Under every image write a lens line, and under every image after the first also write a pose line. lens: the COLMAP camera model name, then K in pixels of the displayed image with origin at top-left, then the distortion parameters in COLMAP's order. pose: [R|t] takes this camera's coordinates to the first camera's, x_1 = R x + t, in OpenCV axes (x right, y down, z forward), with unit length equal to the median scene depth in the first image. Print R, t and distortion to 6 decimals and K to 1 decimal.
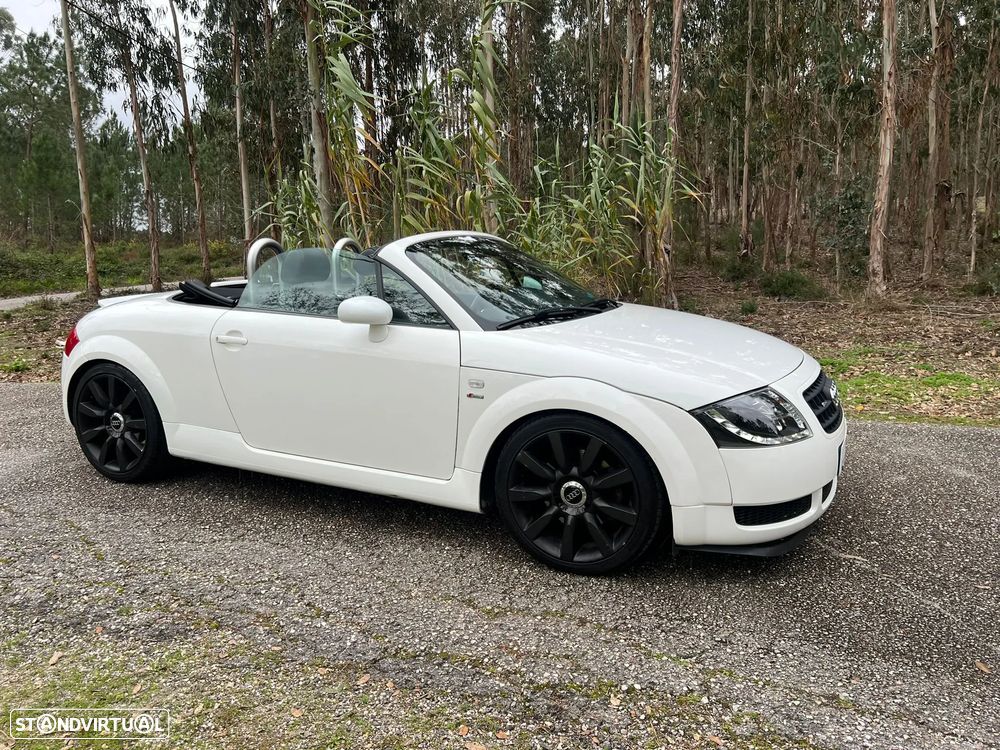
lens RADIAL K [[764.4, 0, 501.3], [0, 764.4, 378.7], [0, 0, 1]] dist [0.041603, -0.043381]
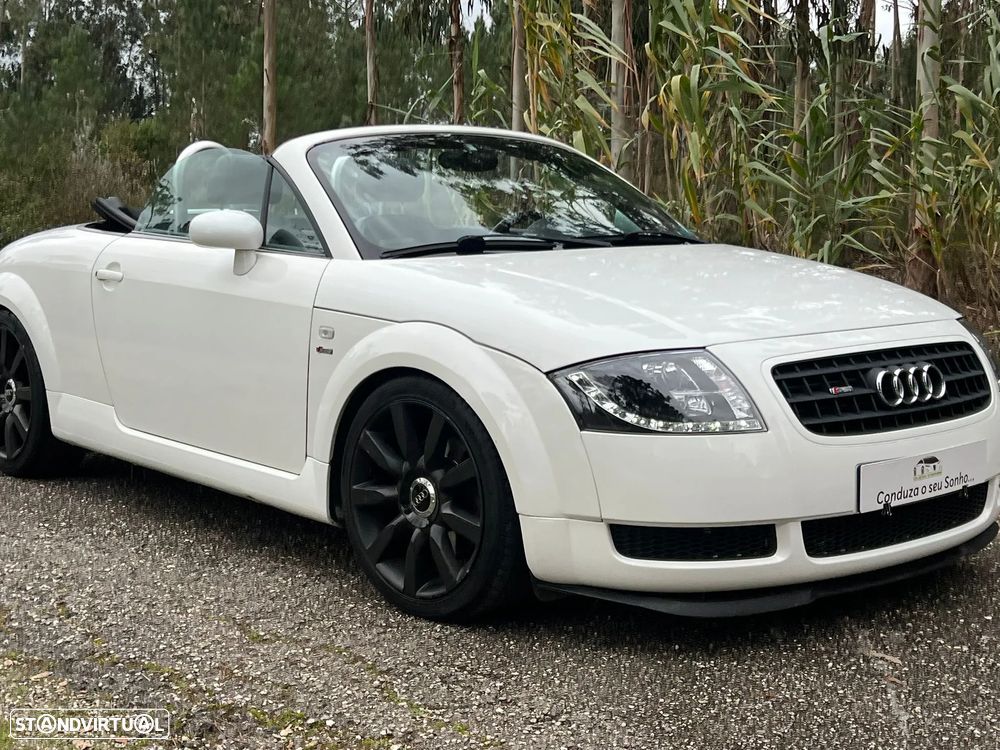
lens RADIAL K [[1526.8, 0, 497.0], [0, 1526.8, 393.8], [0, 0, 1]] dist [0.084308, 0.000000]
pose [[0.918459, 0.056622, -0.391443, 0.628595], [-0.077685, 0.996247, -0.038169, 0.099290], [0.387813, 0.065466, 0.919410, -0.201817]]
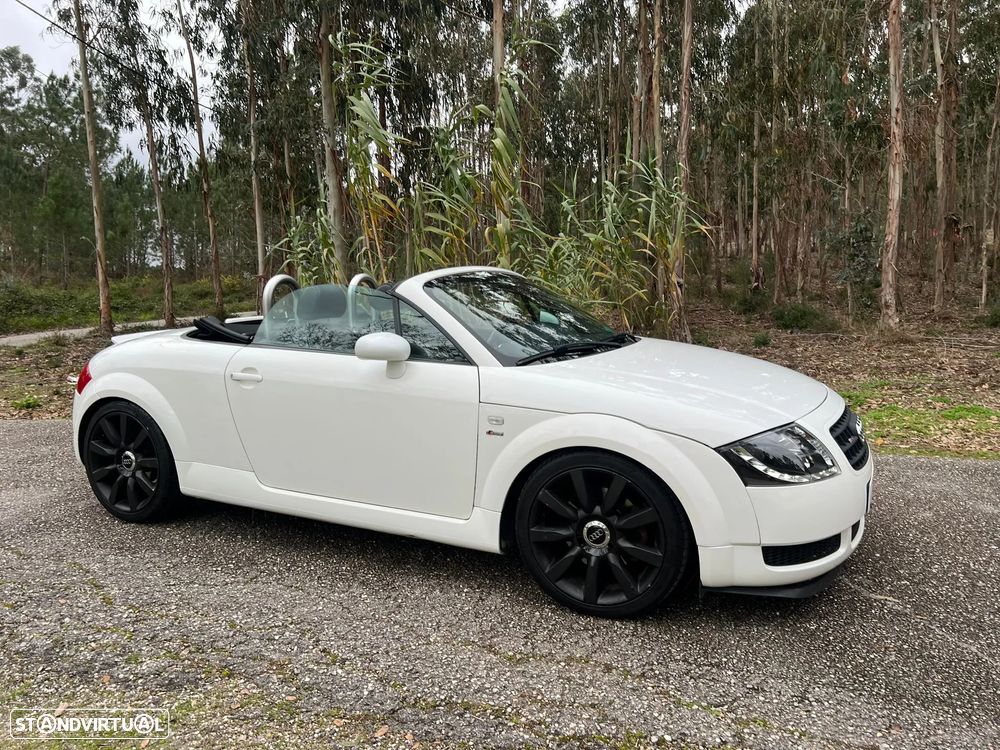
lens RADIAL K [[764.4, 0, 512.9], [0, 764.4, 377.6], [0, 0, 1]] dist [0.041603, -0.043381]
pose [[0.999989, -0.004617, 0.000424, -0.010440], [0.004631, 0.998993, -0.044629, -0.004431], [-0.000217, 0.044631, 0.999004, 0.016609]]
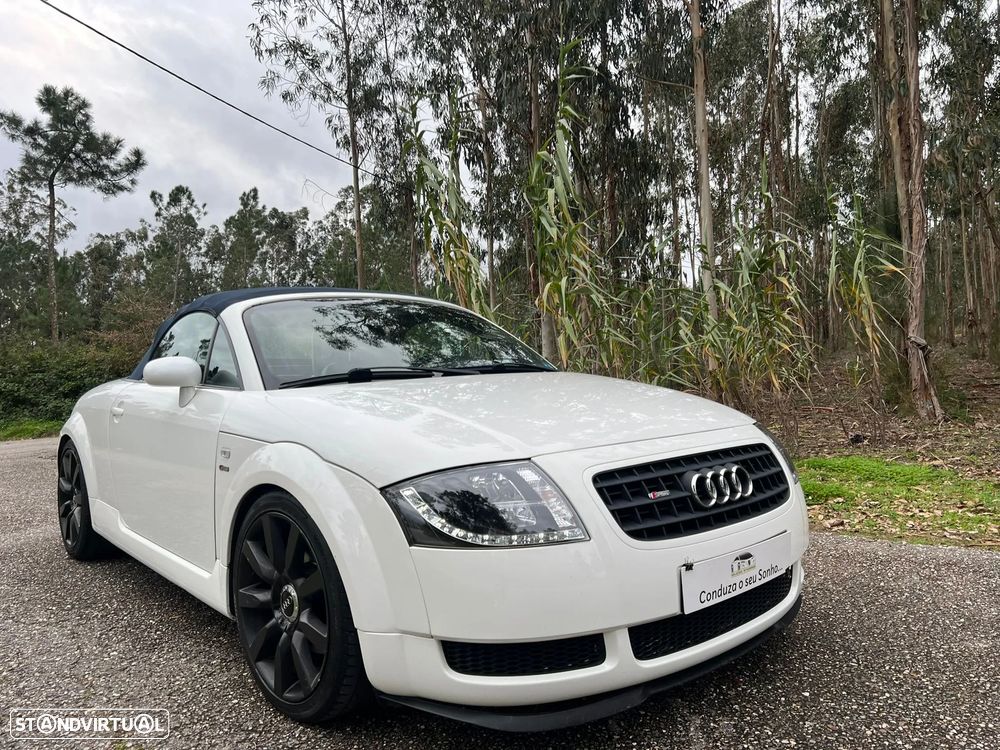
lens RADIAL K [[764.4, 0, 507.4], [0, 764.4, 358.8], [0, 0, 1]] dist [0.041603, -0.043381]
pose [[0.922332, -0.027162, -0.385442, 0.542223], [-0.042993, 0.984118, -0.172228, 0.035309], [0.383998, 0.175423, 0.906516, 0.338599]]
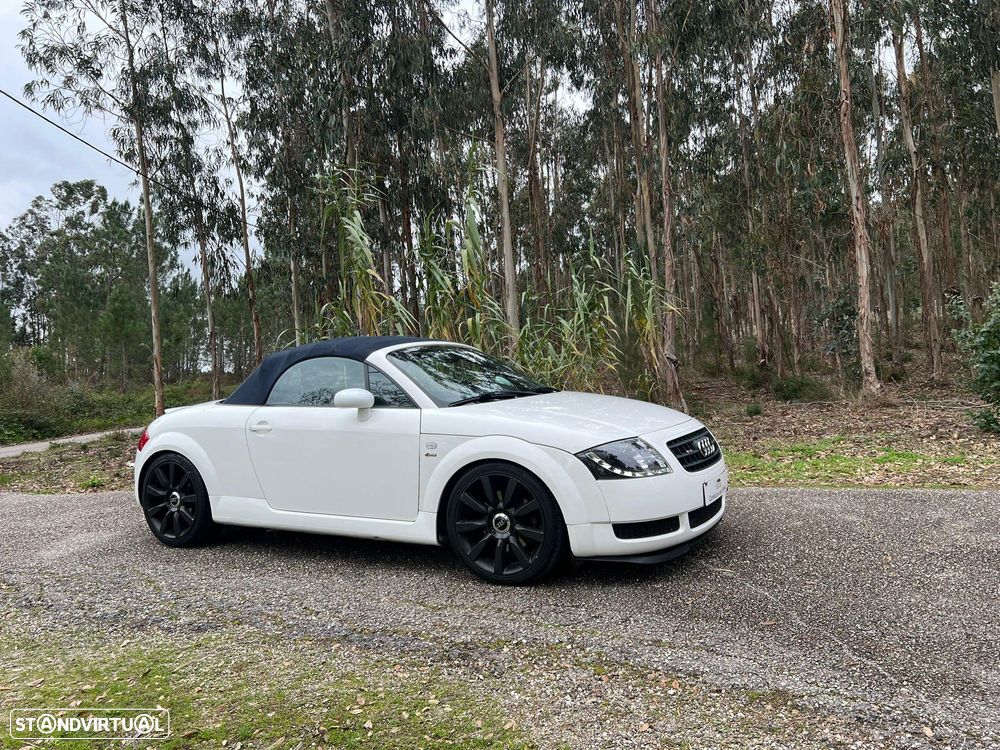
lens RADIAL K [[764.4, 0, 510.5], [0, 764.4, 367.7], [0, 0, 1]] dist [0.041603, -0.043381]
pose [[0.997486, -0.045797, -0.054068, 0.182661], [0.035578, 0.983608, -0.176775, 0.111643], [0.061278, 0.174407, 0.982765, -0.350080]]
